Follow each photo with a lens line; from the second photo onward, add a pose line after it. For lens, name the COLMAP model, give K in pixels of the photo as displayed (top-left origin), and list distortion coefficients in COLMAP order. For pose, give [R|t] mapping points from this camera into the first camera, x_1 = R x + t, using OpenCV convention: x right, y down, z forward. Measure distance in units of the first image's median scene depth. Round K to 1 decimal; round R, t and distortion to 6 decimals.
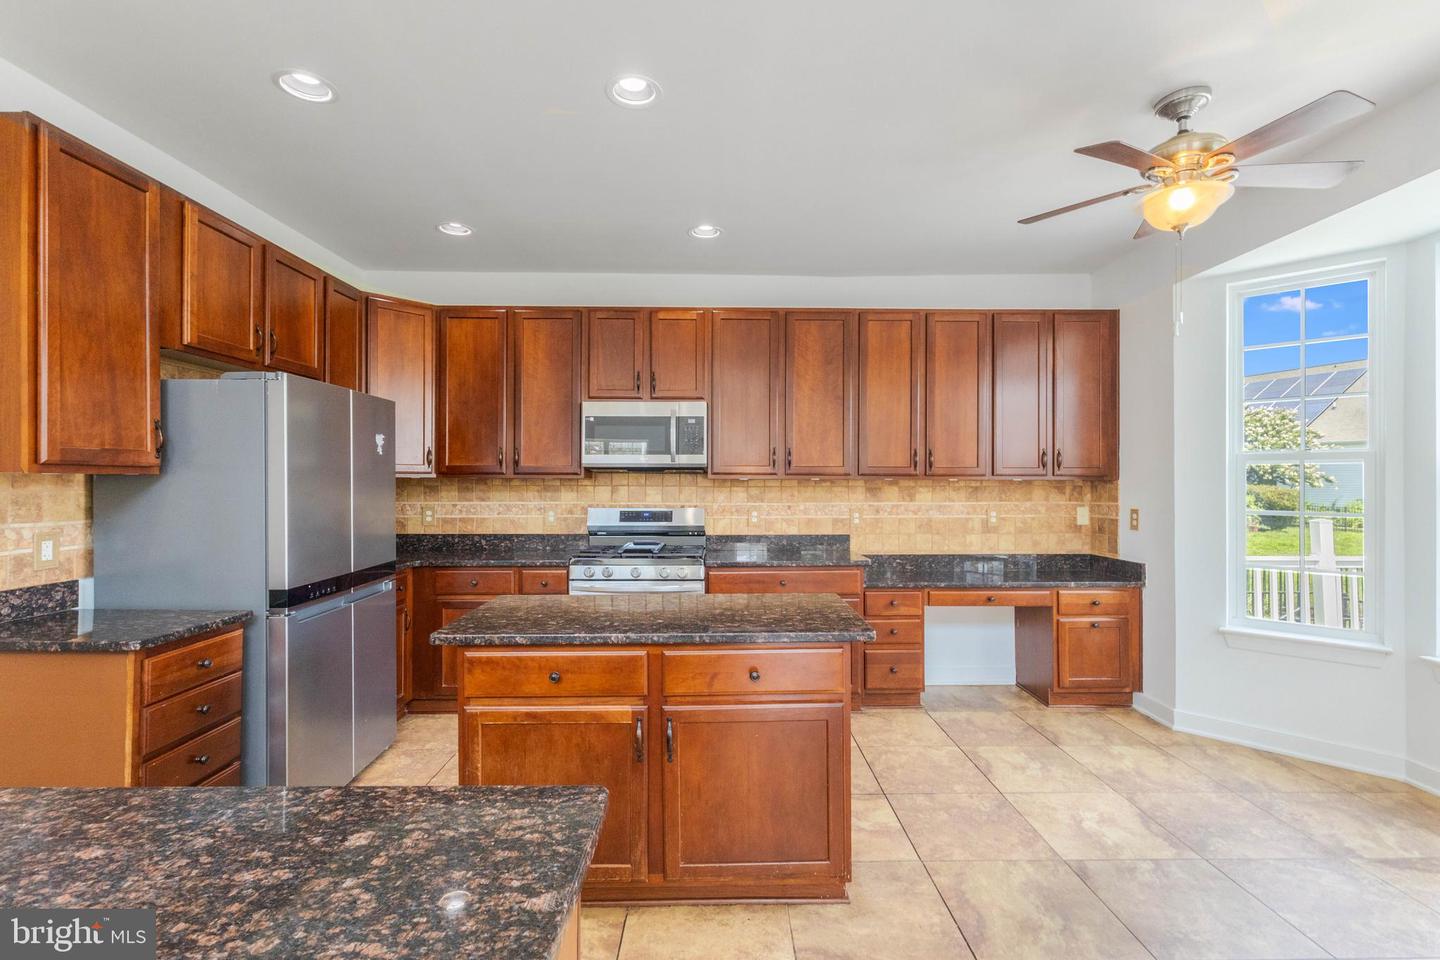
lens RADIAL K [[674.3, 0, 729.0], [0, 674.3, 475.6], [0, 0, 1]] dist [0.010491, 0.001293]
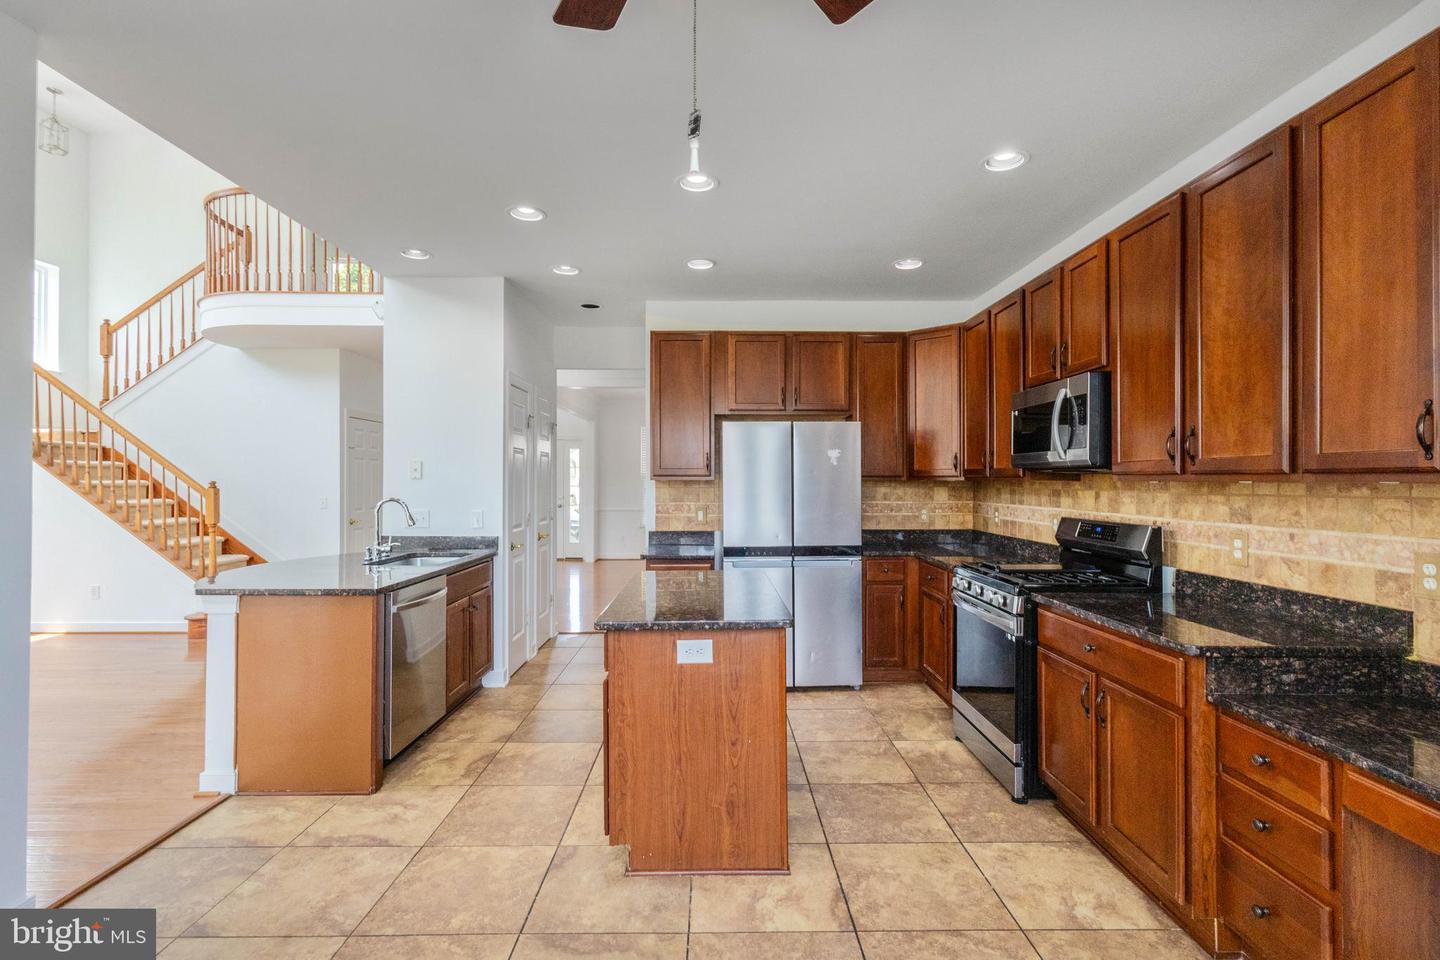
lens RADIAL K [[674.3, 0, 718.5], [0, 674.3, 477.3], [0, 0, 1]] dist [0.010491, 0.001293]
pose [[-0.004491, -0.007858, -0.999959, 0.649991], [0.007318, 0.999942, -0.007890, 0.002636], [0.999963, -0.007354, -0.004433, 0.598910]]
